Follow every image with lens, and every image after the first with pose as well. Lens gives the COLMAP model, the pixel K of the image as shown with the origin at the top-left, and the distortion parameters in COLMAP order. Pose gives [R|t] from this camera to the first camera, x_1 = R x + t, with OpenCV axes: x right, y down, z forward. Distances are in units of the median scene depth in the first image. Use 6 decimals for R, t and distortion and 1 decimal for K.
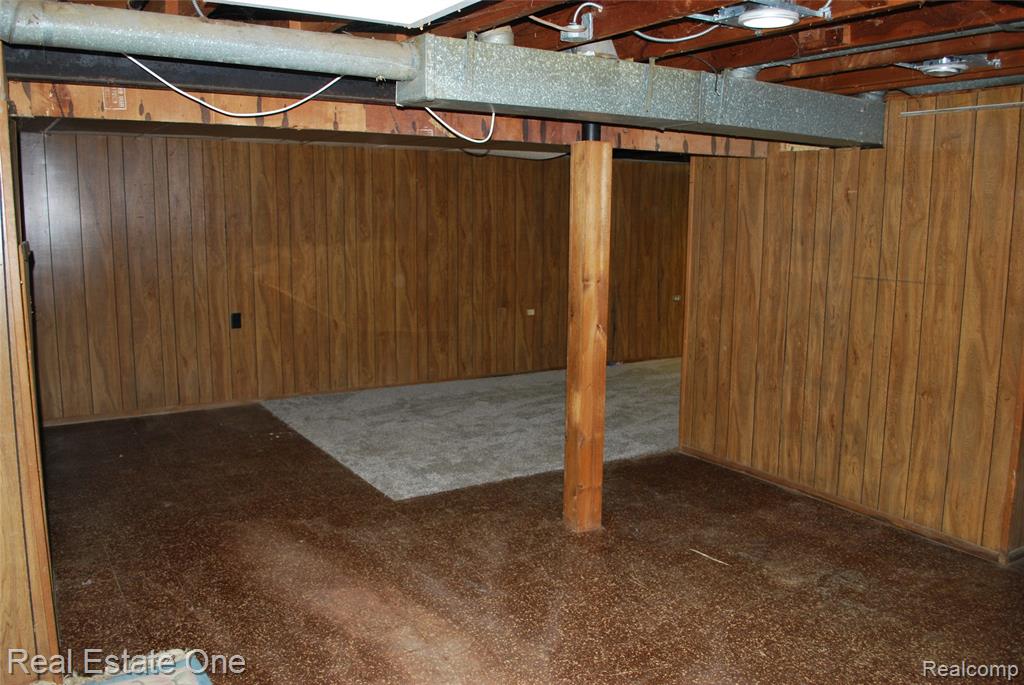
lens RADIAL K [[807.1, 0, 513.3], [0, 807.1, 340.6], [0, 0, 1]] dist [-0.081760, 0.011574]
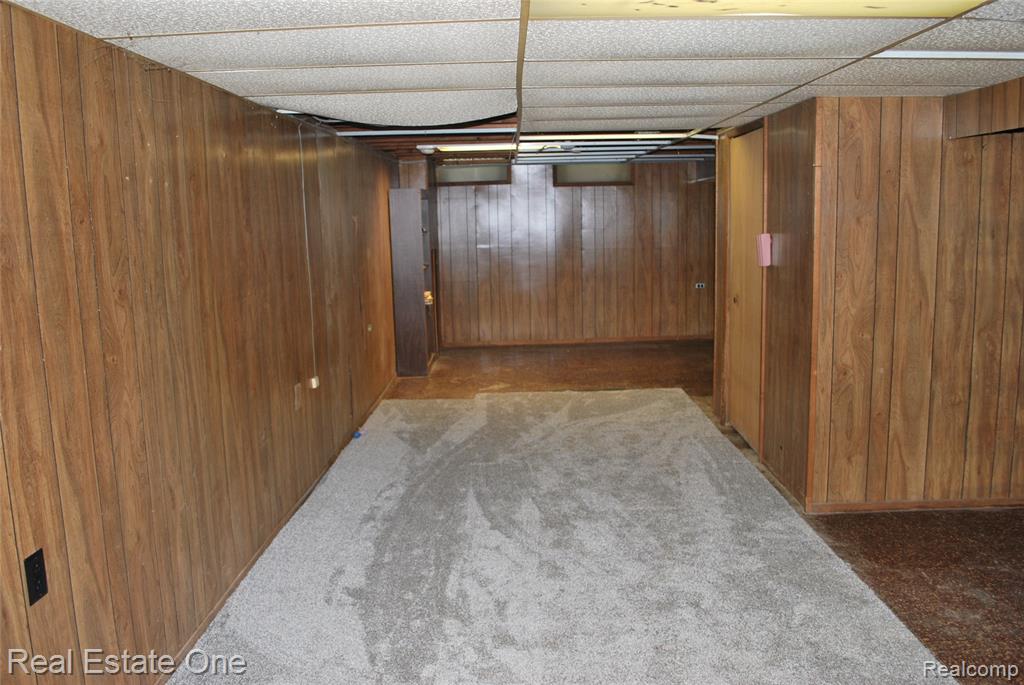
lens RADIAL K [[807.1, 0, 510.3], [0, 807.1, 342.7], [0, 0, 1]] dist [-0.081760, 0.011574]
pose [[0.559110, -0.148704, 0.815649, -0.637380], [0.155036, 0.985183, 0.073339, -0.144465], [-0.814469, 0.085451, 0.573880, 0.892418]]
